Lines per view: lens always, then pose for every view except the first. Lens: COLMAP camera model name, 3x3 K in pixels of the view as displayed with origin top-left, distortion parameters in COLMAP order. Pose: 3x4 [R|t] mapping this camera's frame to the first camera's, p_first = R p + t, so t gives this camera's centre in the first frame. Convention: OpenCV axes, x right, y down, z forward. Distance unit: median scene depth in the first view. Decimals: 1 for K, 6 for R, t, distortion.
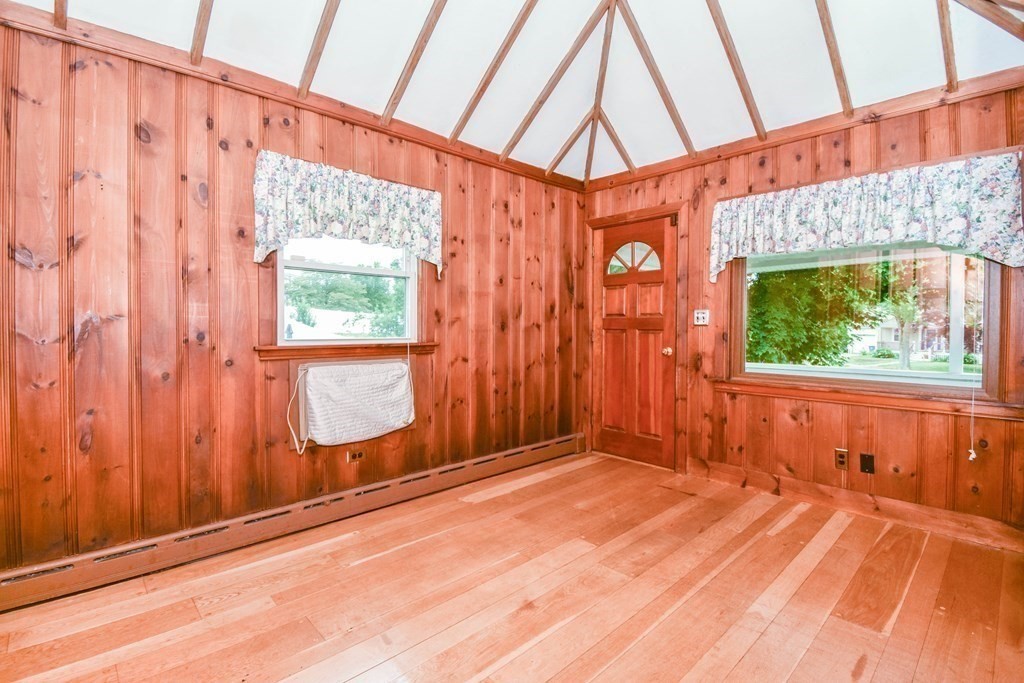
lens RADIAL K [[449.8, 0, 505.8], [0, 449.8, 335.1], [0, 0, 1]] dist [0.014768, -0.020511]
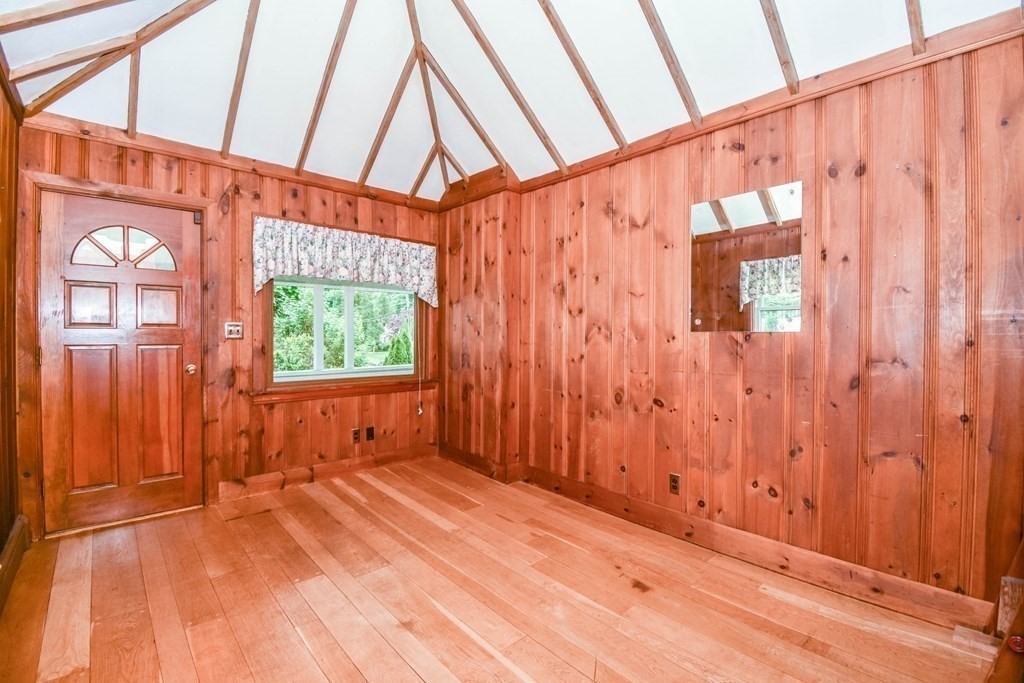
lens RADIAL K [[449.8, 0, 505.8], [0, 449.8, 335.1], [0, 0, 1]] dist [0.014768, -0.020511]
pose [[0.048048, 0.001935, 0.998843, -0.604022], [0.022017, 0.999753, -0.002996, -0.016347], [-0.998602, 0.022135, 0.047994, 0.473768]]
